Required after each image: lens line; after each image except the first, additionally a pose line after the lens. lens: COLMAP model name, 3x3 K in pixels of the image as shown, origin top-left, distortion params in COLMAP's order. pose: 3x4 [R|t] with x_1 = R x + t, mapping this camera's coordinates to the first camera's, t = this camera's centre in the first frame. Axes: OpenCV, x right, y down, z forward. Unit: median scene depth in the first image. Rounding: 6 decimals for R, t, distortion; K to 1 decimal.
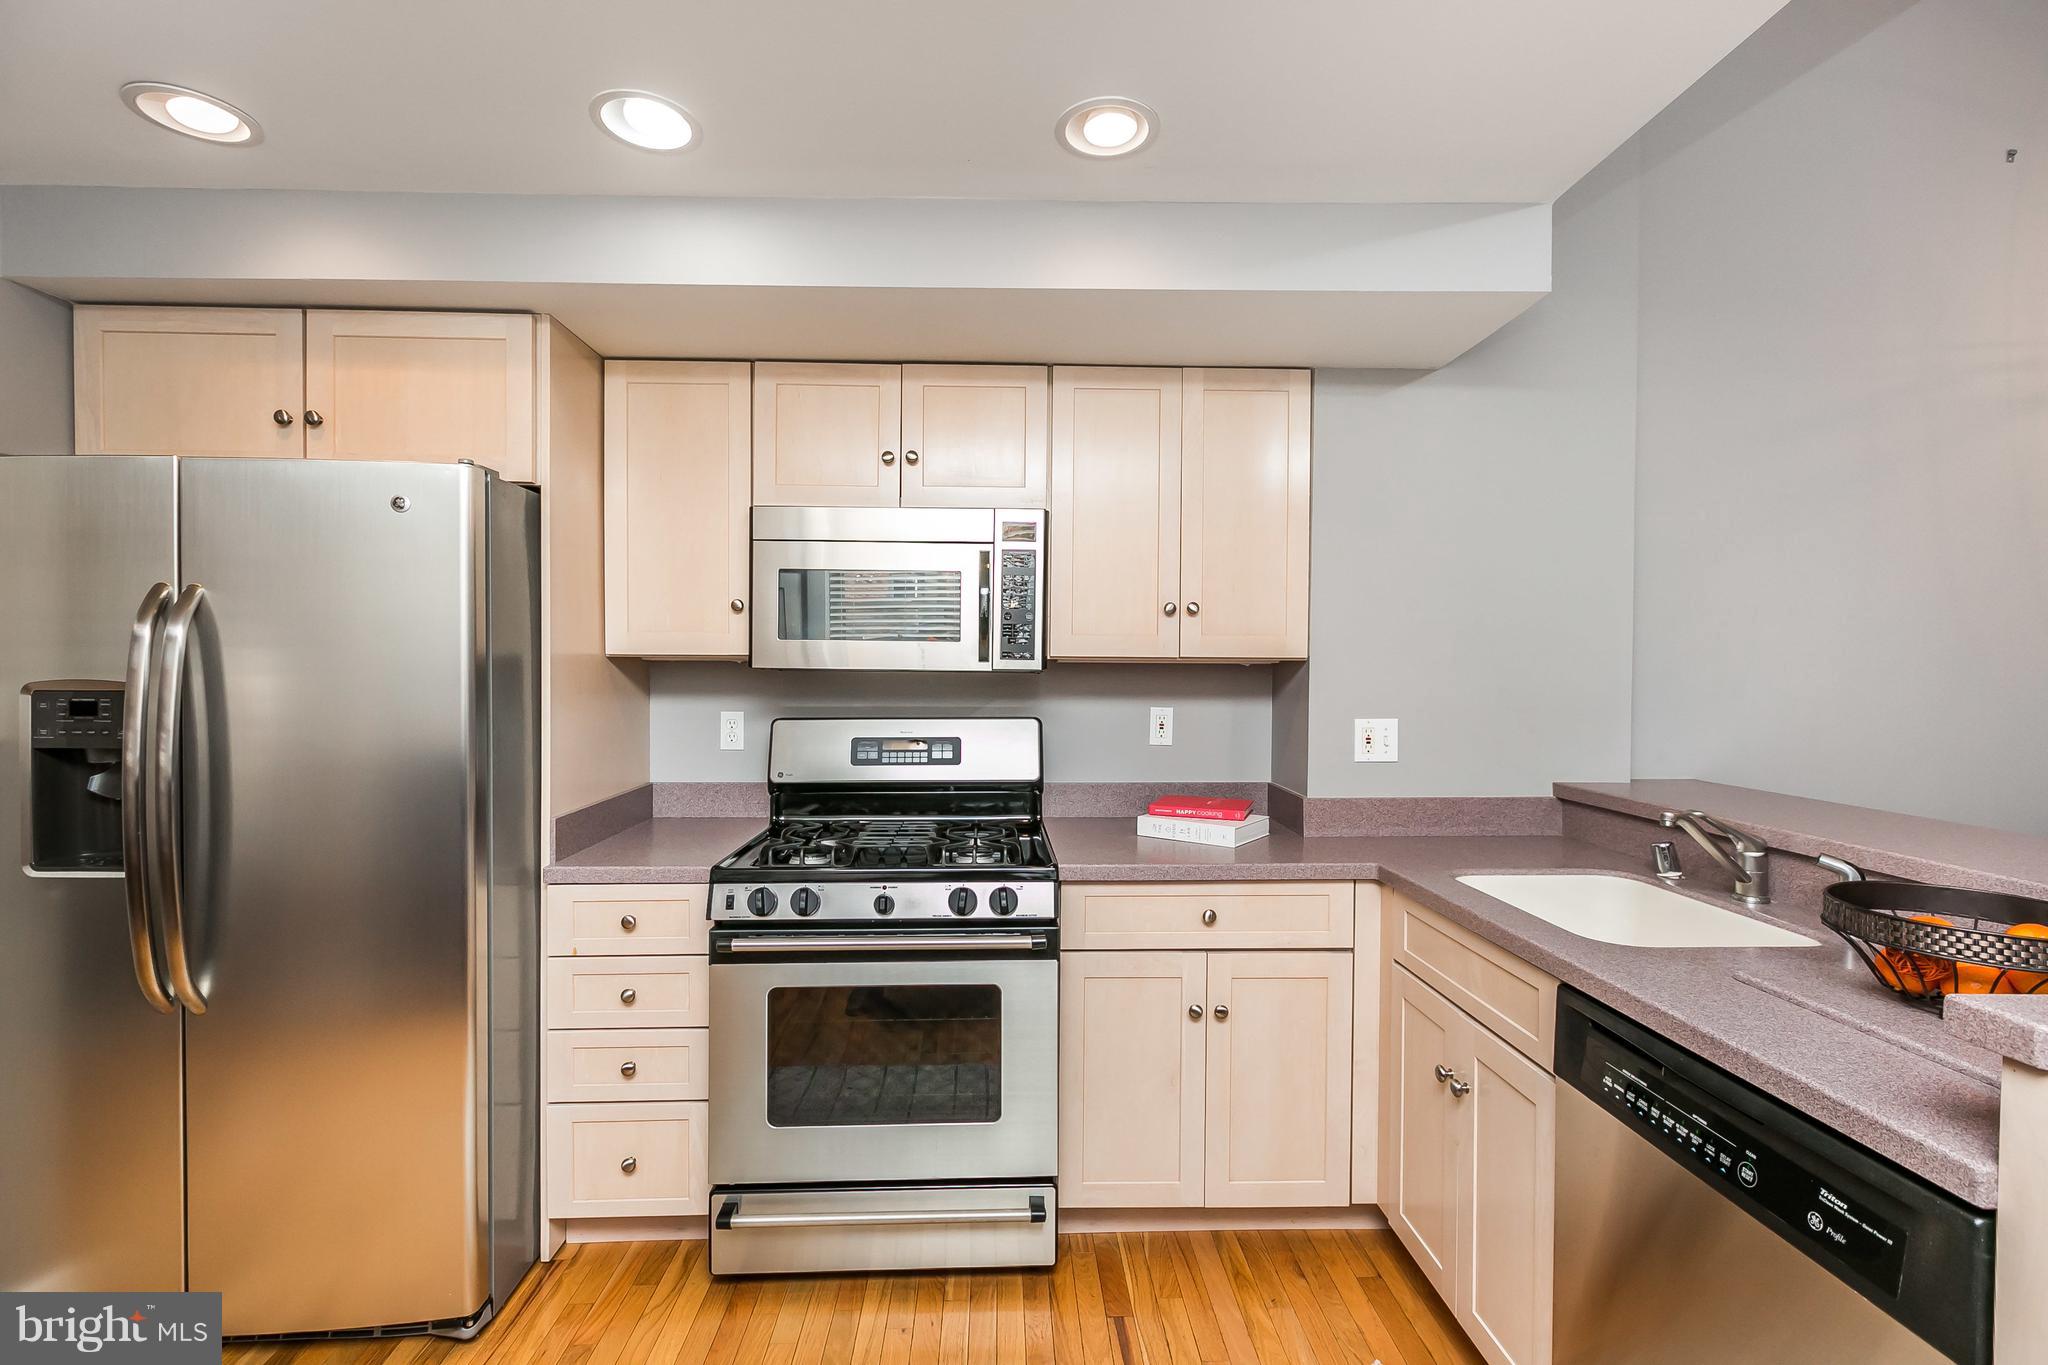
lens RADIAL K [[915.8, 0, 1007.1], [0, 915.8, 675.9], [0, 0, 1]] dist [0.000607, -0.000004]
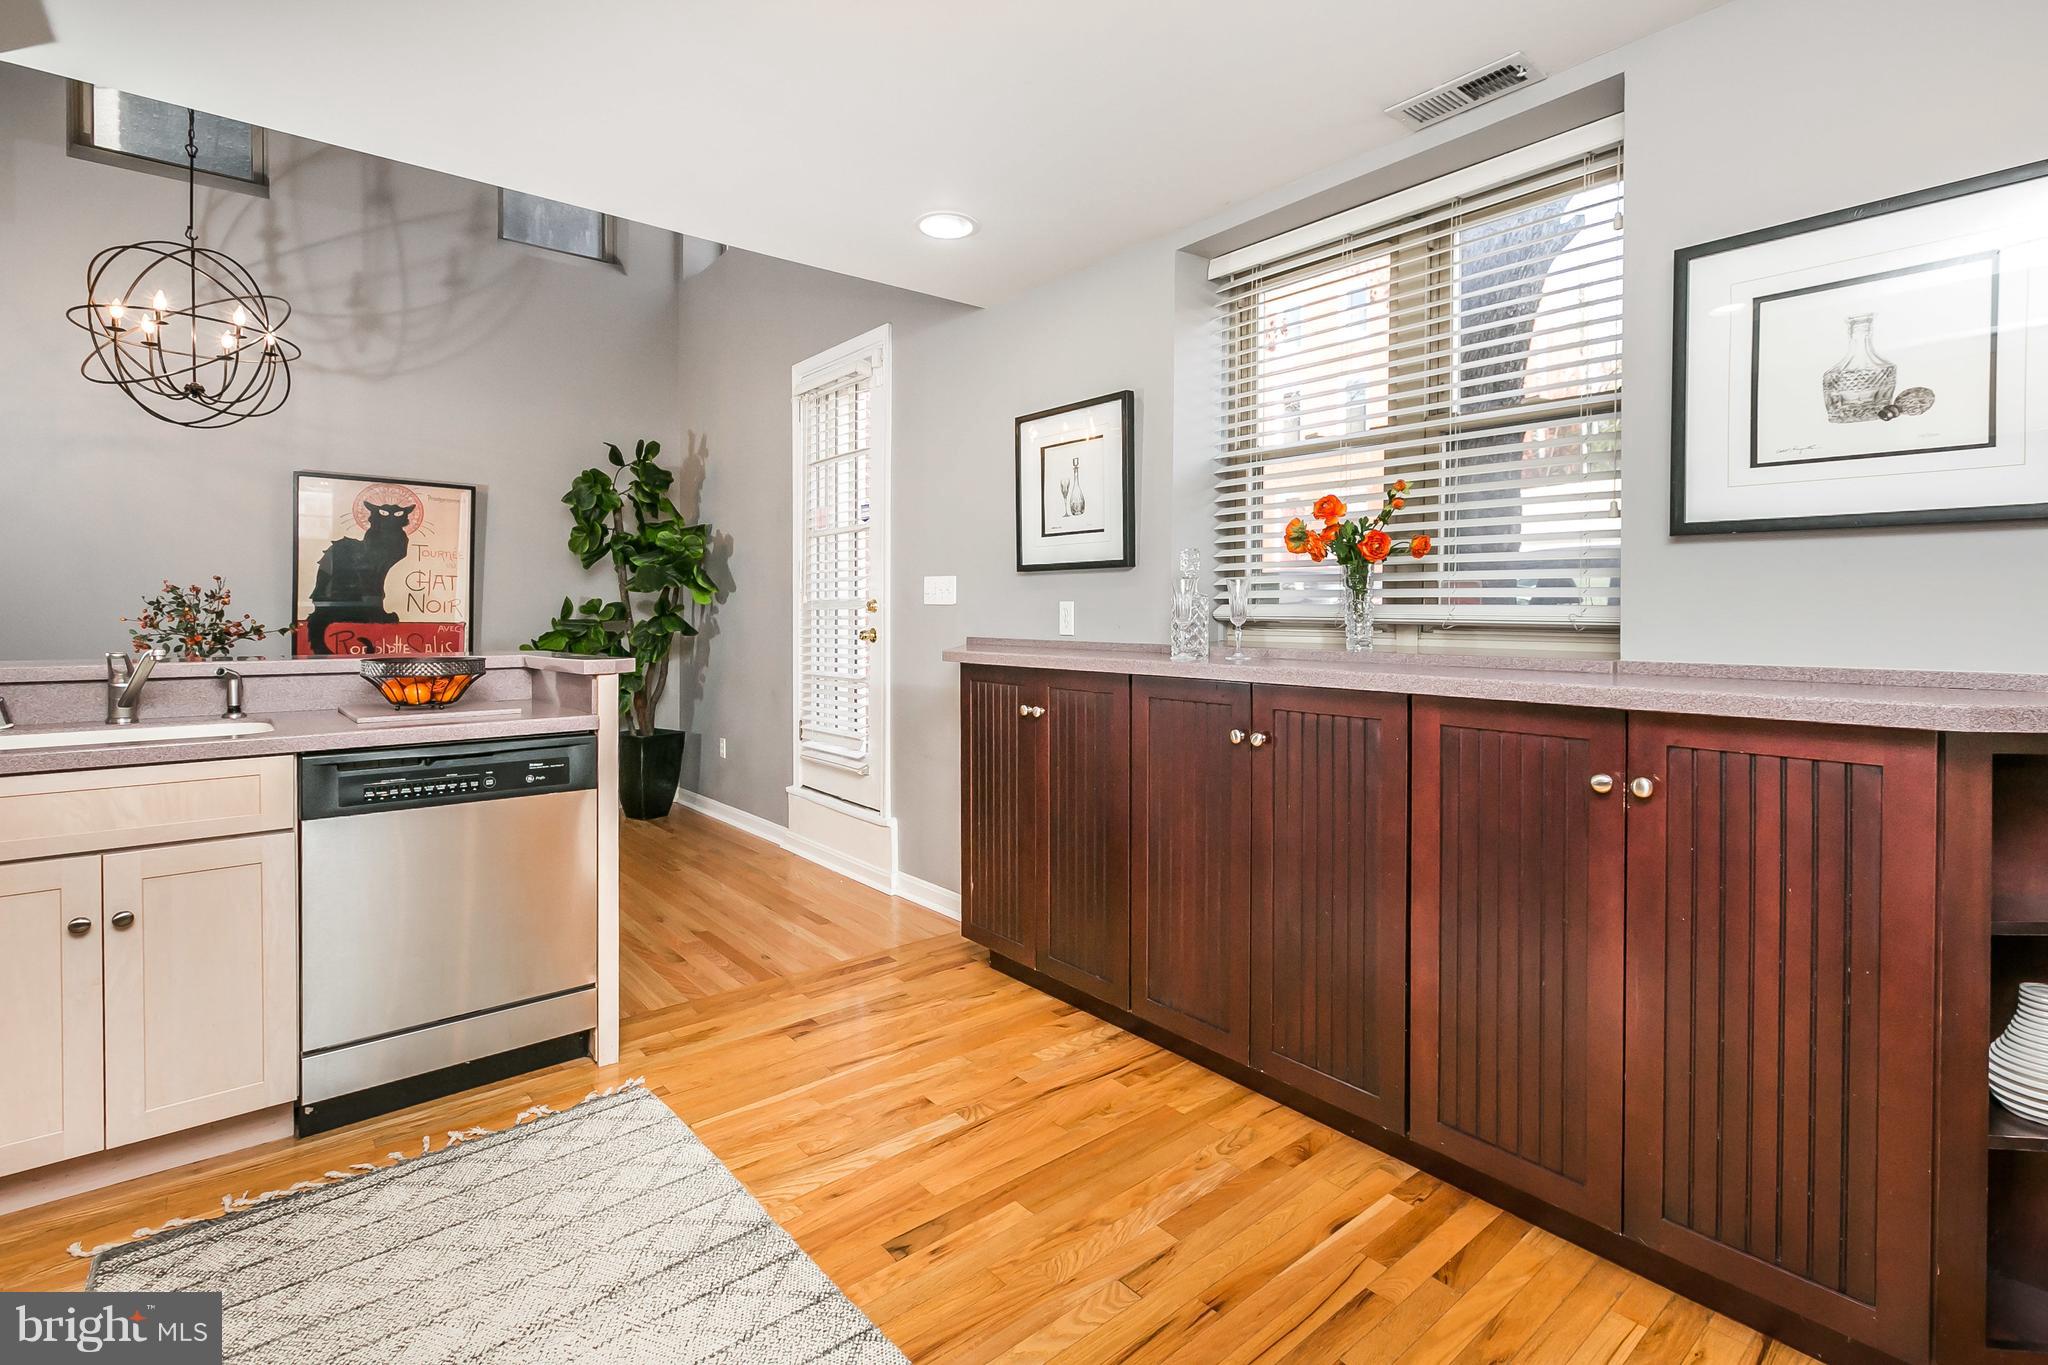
lens RADIAL K [[934.6, 0, 1025.4], [0, 934.6, 625.8], [0, 0, 1]] dist [0.000867, -0.000599]
pose [[-0.630987, -0.012157, 0.775698, -0.826226], [0.006254, 0.999765, 0.020756, 0.079678], [-0.775768, 0.017948, -0.630763, 0.719227]]
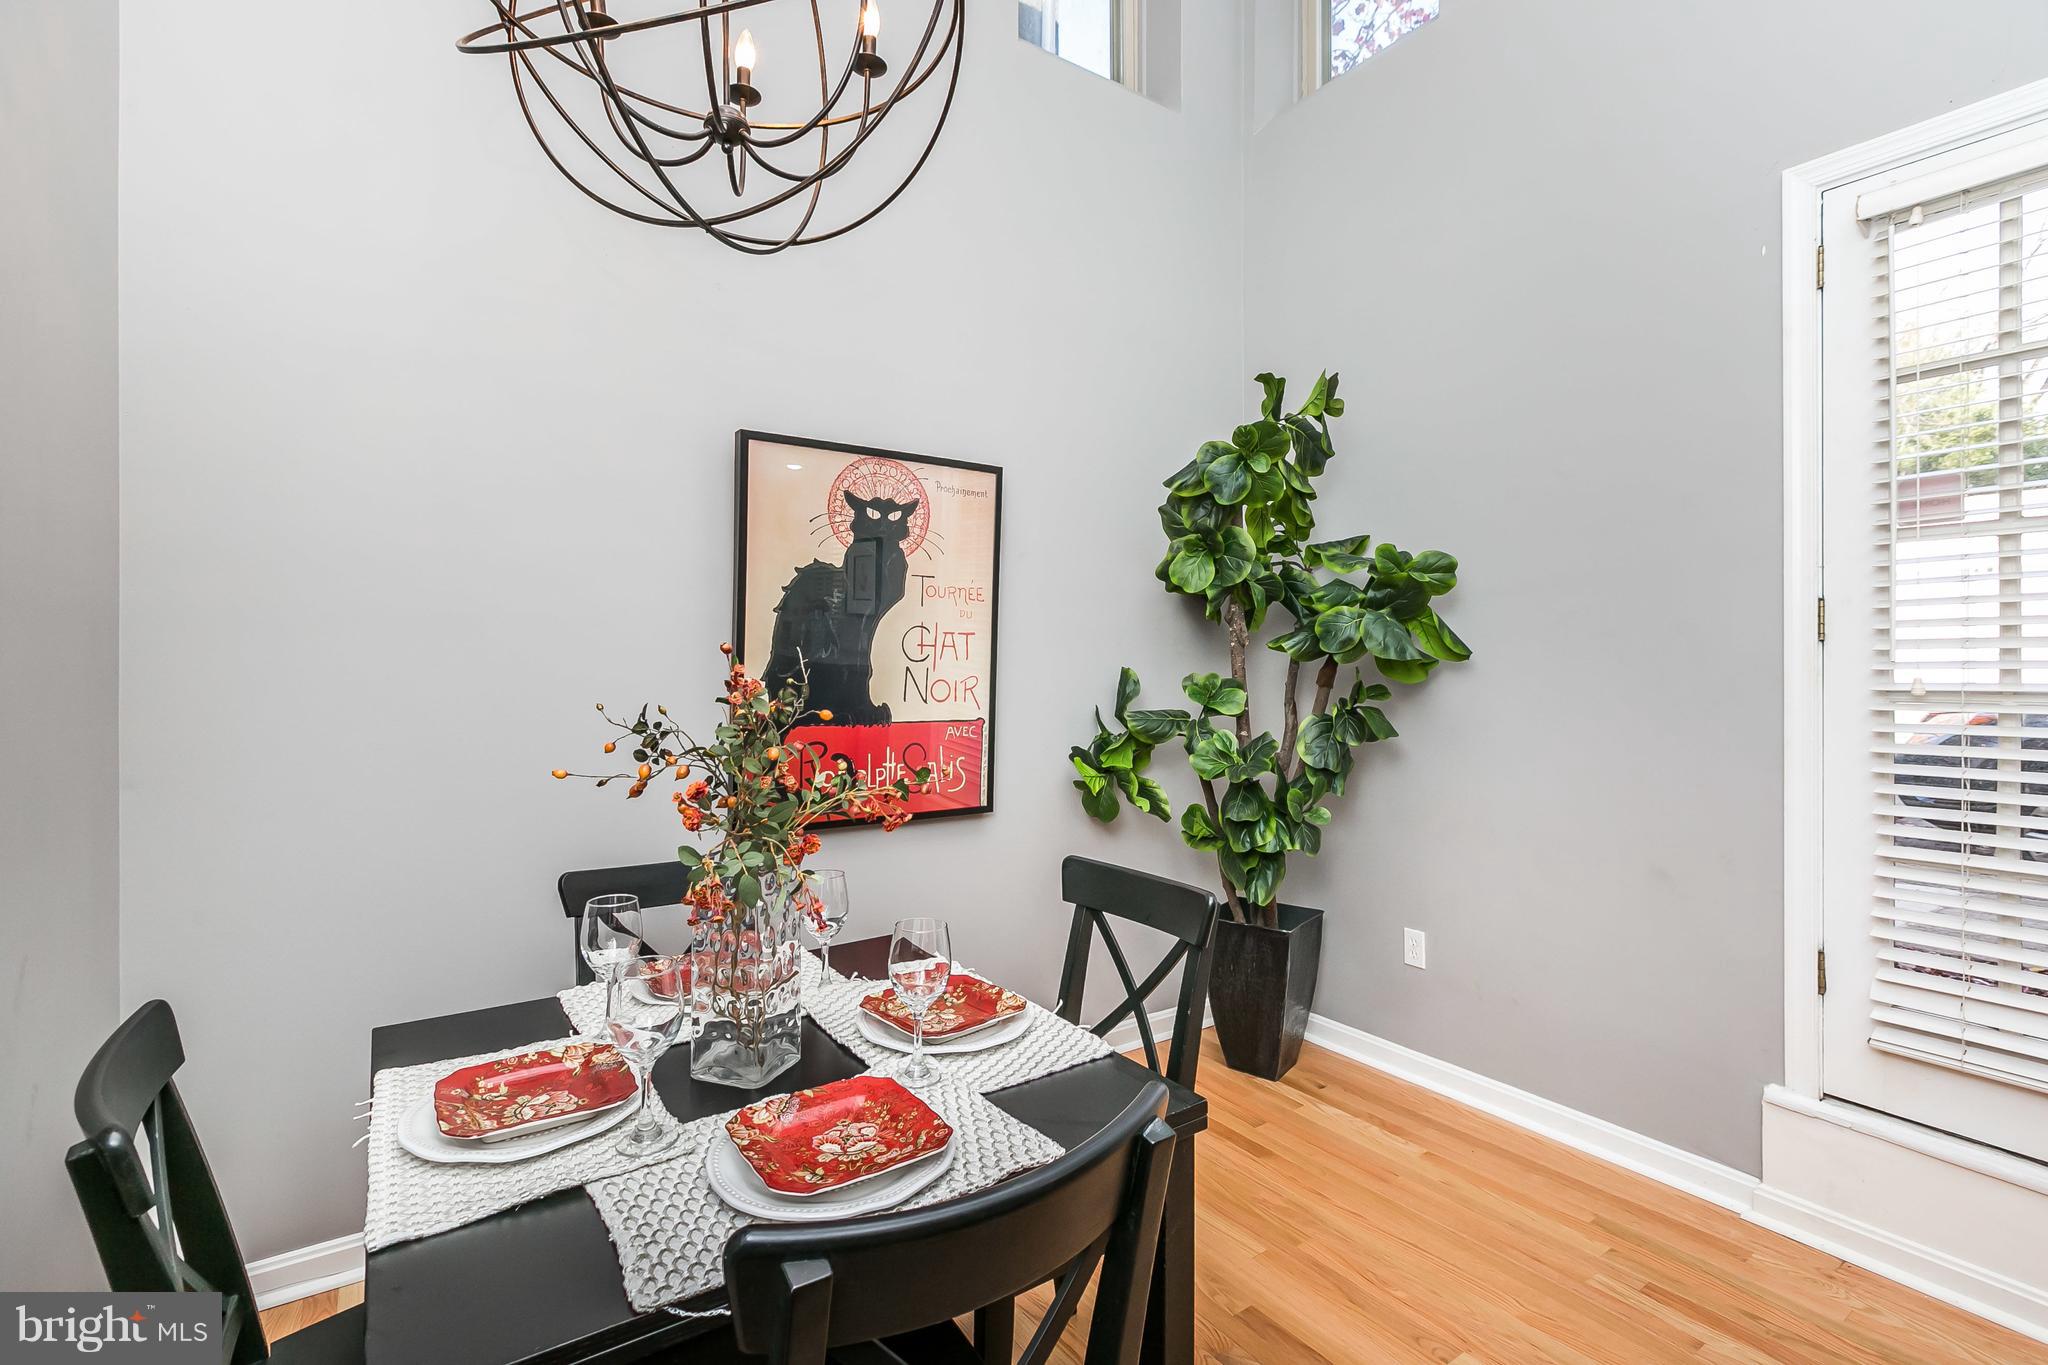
lens RADIAL K [[935.0, 0, 1011.6], [0, 935.0, 658.8], [0, 0, 1]] dist [0.000181, -0.000187]
pose [[-0.564710, -0.004283, 0.825278, 0.926906], [0.009732, 0.999882, 0.011849, 0.010732], [-0.825232, 0.014722, -0.564602, 1.033384]]
